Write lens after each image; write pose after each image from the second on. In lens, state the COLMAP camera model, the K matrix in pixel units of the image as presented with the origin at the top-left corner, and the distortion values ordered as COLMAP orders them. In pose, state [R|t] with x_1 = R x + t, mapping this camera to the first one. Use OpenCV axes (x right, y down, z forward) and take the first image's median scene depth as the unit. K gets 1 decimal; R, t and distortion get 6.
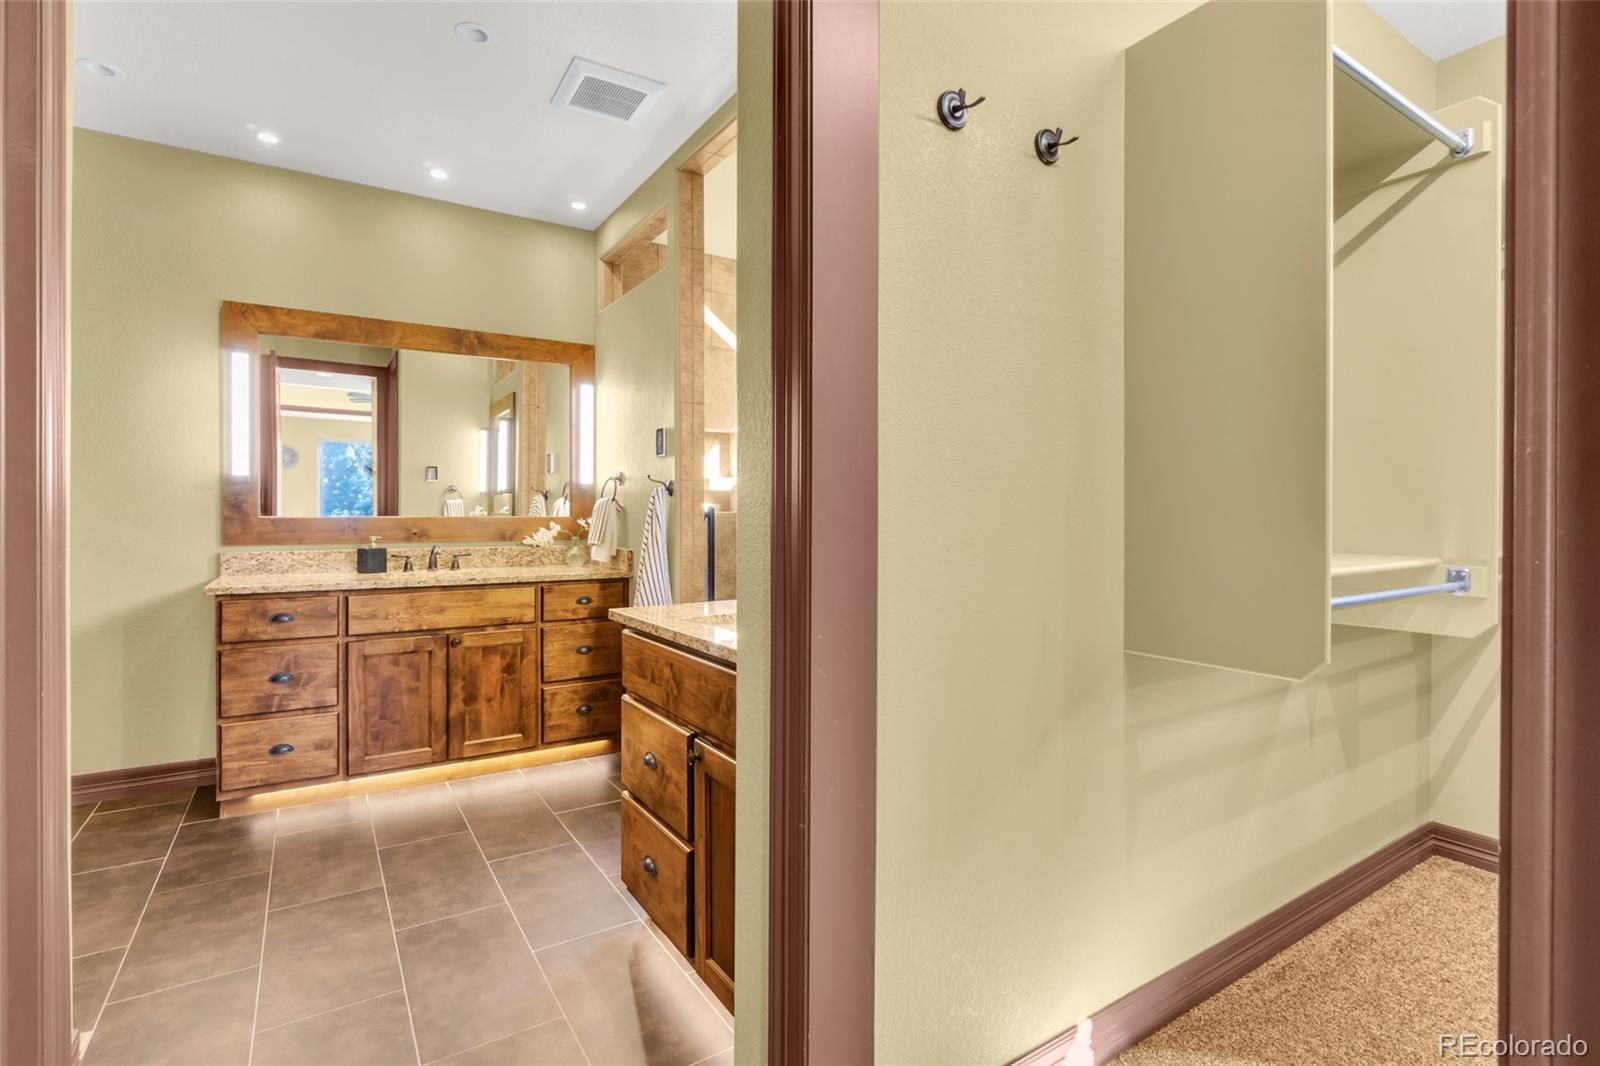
lens RADIAL K [[755.2, 0, 807.7], [0, 755.2, 524.4], [0, 0, 1]] dist [-0.005226, -0.000279]
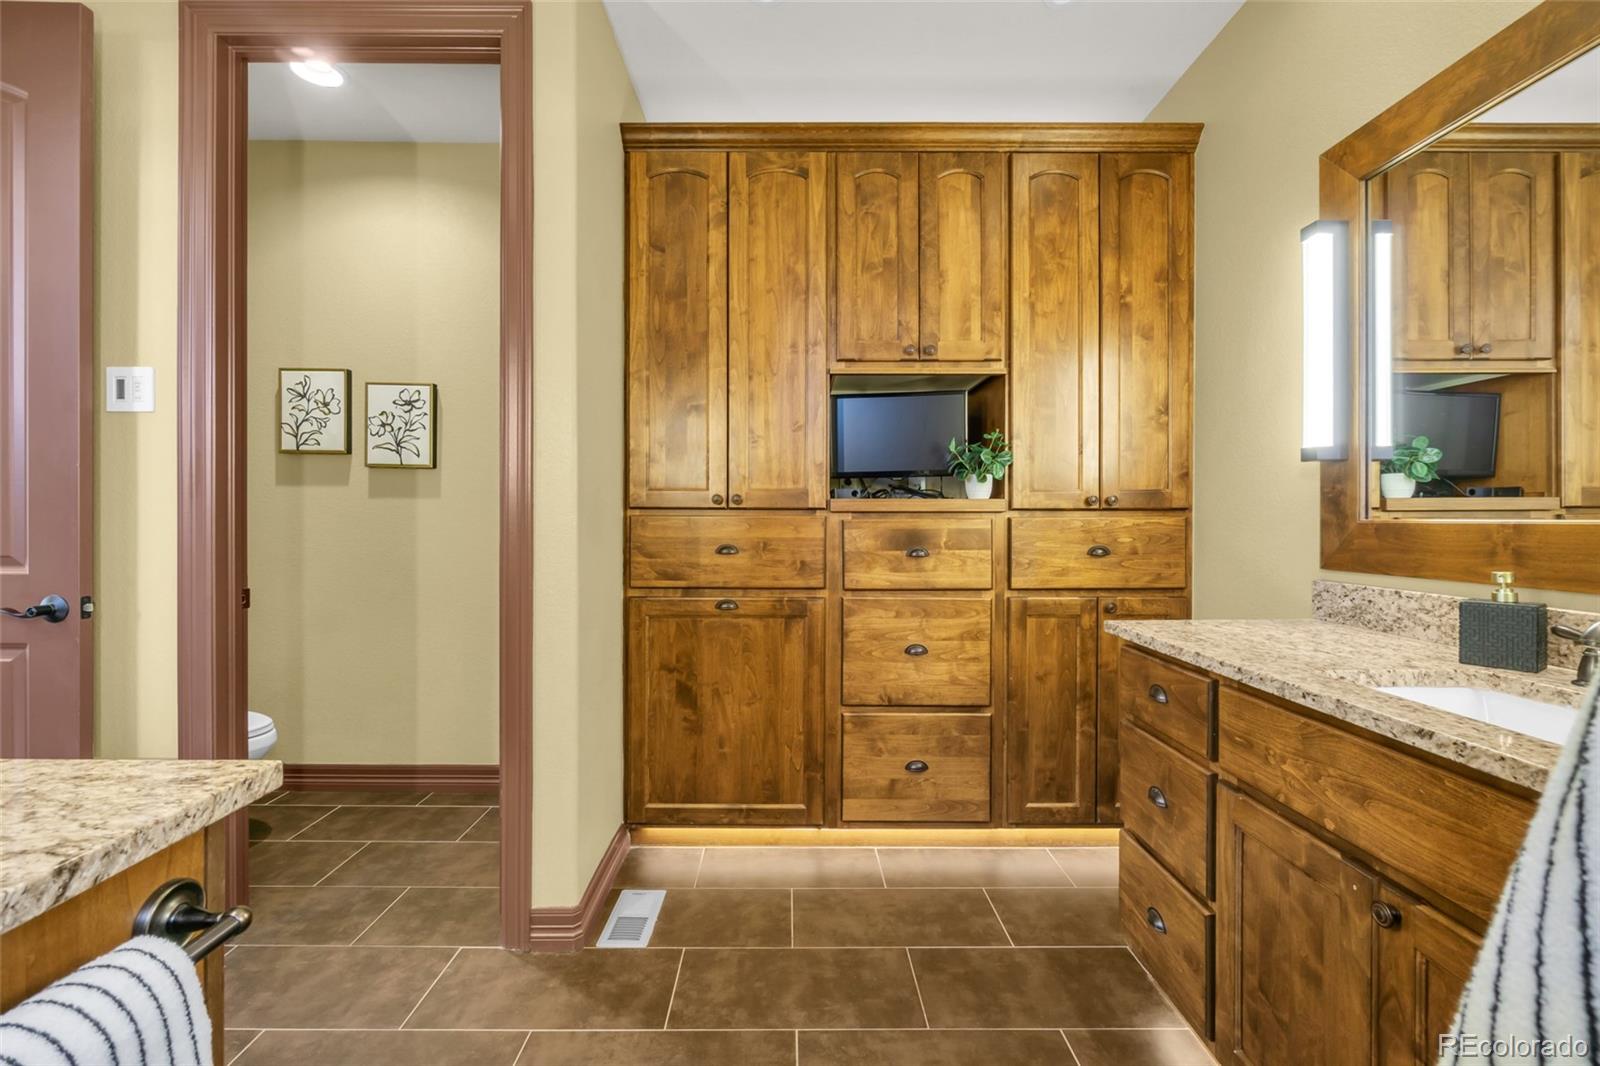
lens RADIAL K [[715.4, 0, 803.5], [0, 715.4, 522.4], [0, 0, 1]] dist [-0.002361, 0.000353]
pose [[-0.560440, 0.001404, -0.828194, -0.077908], [-0.009310, 0.999925, 0.007995, -0.008960], [0.828143, 0.012191, -0.560384, 0.943426]]
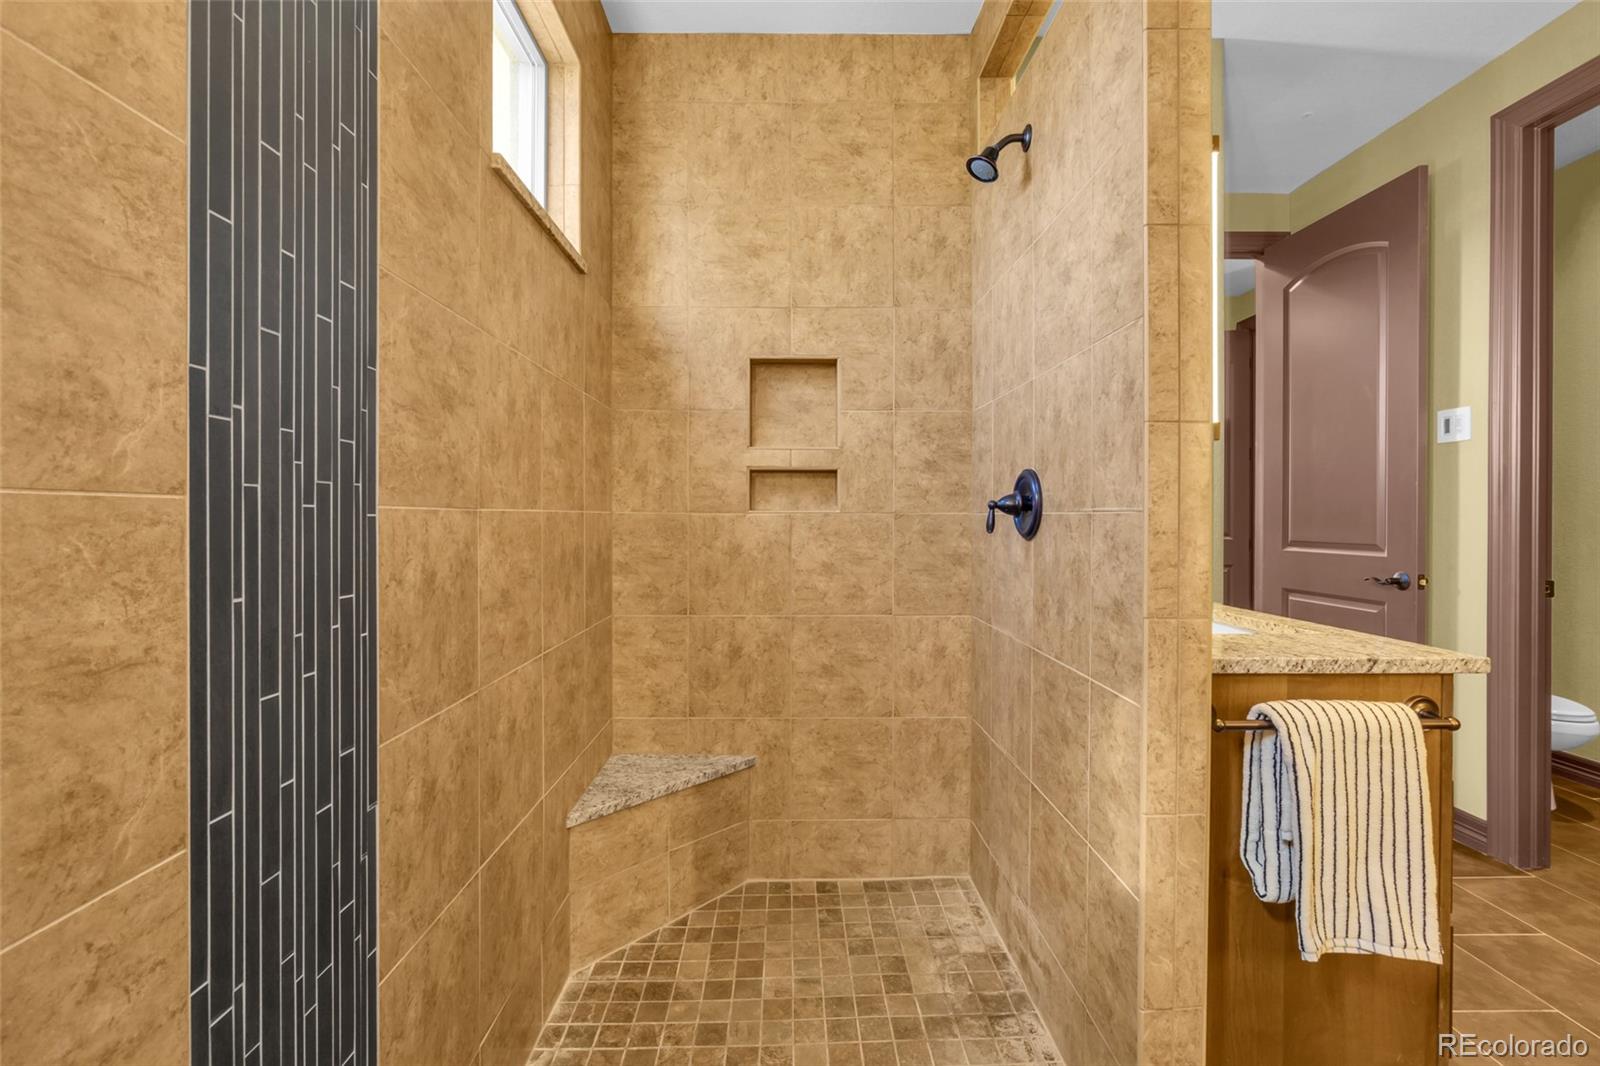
lens RADIAL K [[715.4, 0, 805.1], [0, 715.4, 527.3], [0, 0, 1]] dist [-0.002361, 0.000353]
pose [[-0.850301, -0.005300, 0.526270, -0.014709], [0.003204, 0.999879, 0.015246, -0.009502], [-0.526287, 0.014650, -0.850181, 1.839696]]
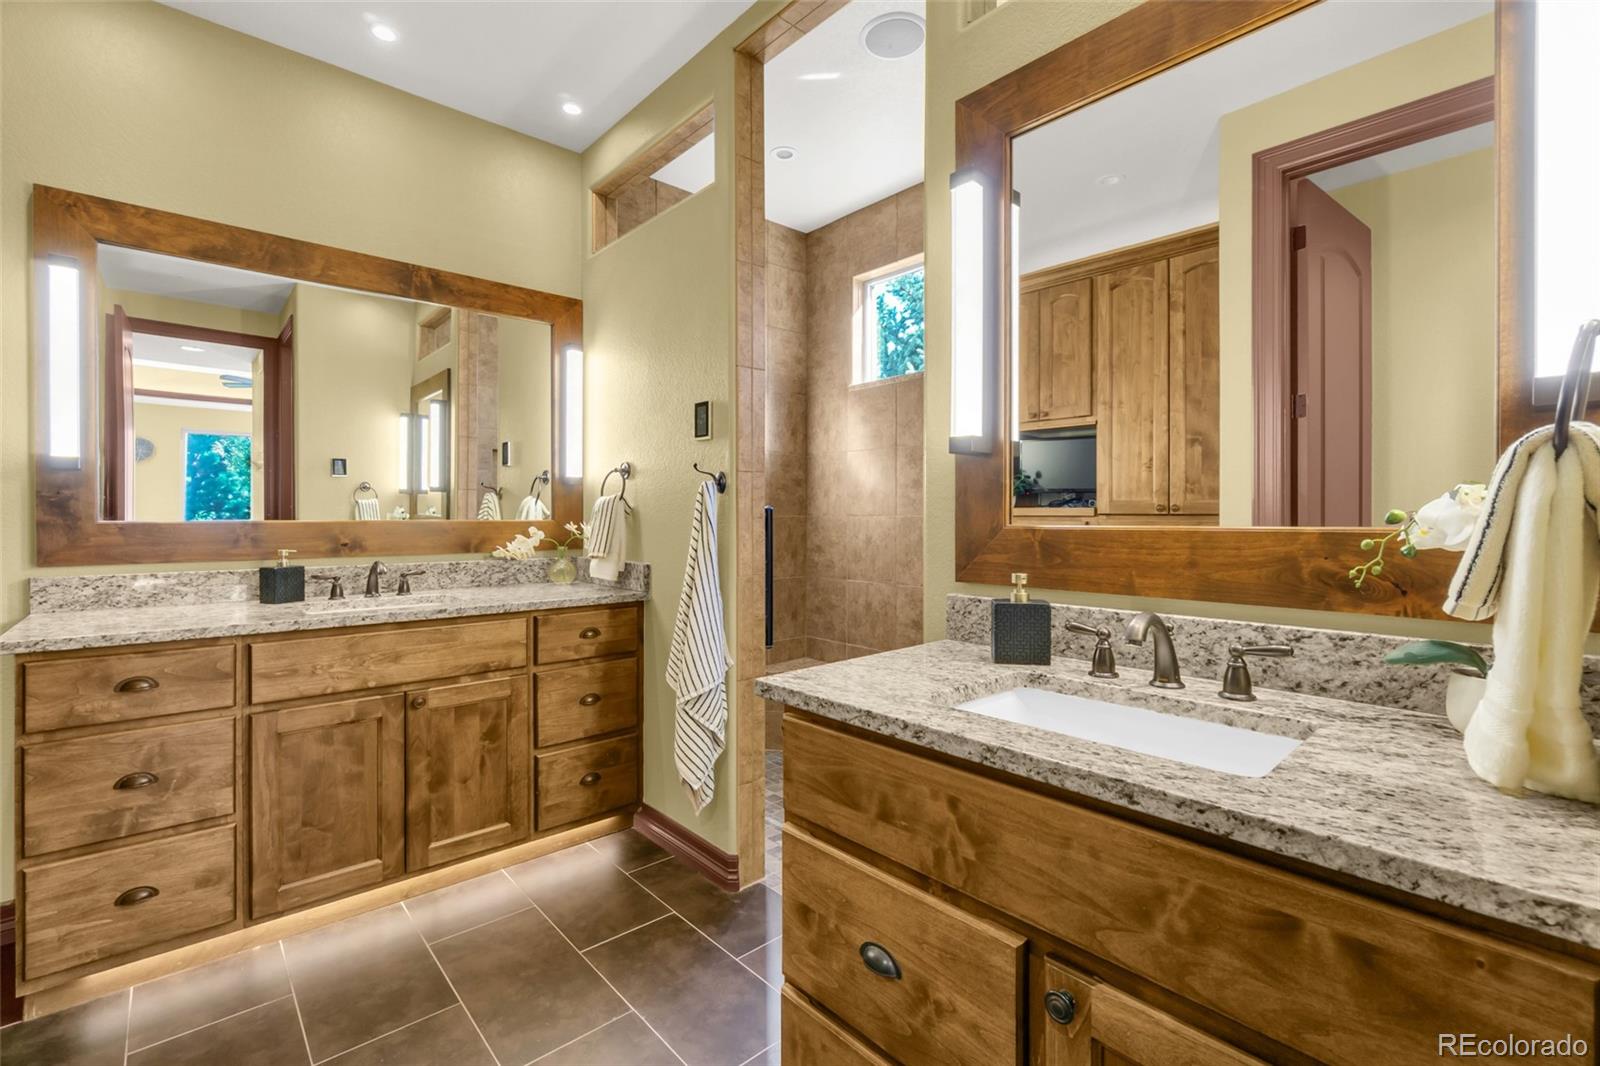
lens RADIAL K [[715.4, 0, 790.6], [0, 715.4, 525.3], [0, 0, 1]] dist [-0.002361, 0.000353]
pose [[0.990993, -0.002569, 0.133891, -0.211320], [0.002625, 0.999997, -0.000246, -0.005080], [-0.133890, 0.000595, 0.990996, 0.299090]]
